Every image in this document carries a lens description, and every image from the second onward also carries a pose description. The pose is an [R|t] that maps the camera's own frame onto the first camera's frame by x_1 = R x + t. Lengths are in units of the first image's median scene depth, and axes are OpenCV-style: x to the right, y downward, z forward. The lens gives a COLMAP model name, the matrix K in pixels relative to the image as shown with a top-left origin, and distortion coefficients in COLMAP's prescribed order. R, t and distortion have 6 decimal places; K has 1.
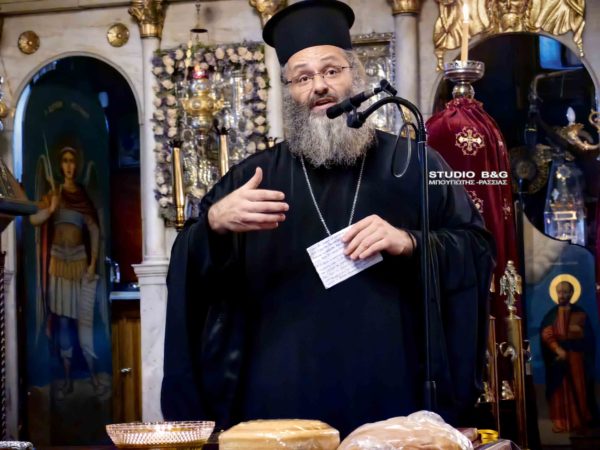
lens RADIAL K [[1688.1, 0, 327.9], [0, 1688.1, 223.7], [0, 0, 1]] dist [0.073254, 1.628052]
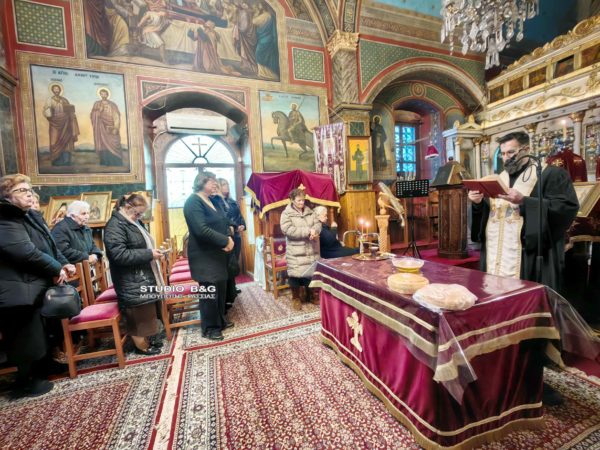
lens RADIAL K [[248.7, 0, 291.3], [0, 248.7, 215.1], [0, 0, 1]] dist [-0.042988, 0.022854]
pose [[0.539413, 0.045643, -0.840803, 0.087263], [0.087934, 0.990017, 0.110157, -0.029165], [0.837437, -0.133355, 0.530015, 0.172613]]
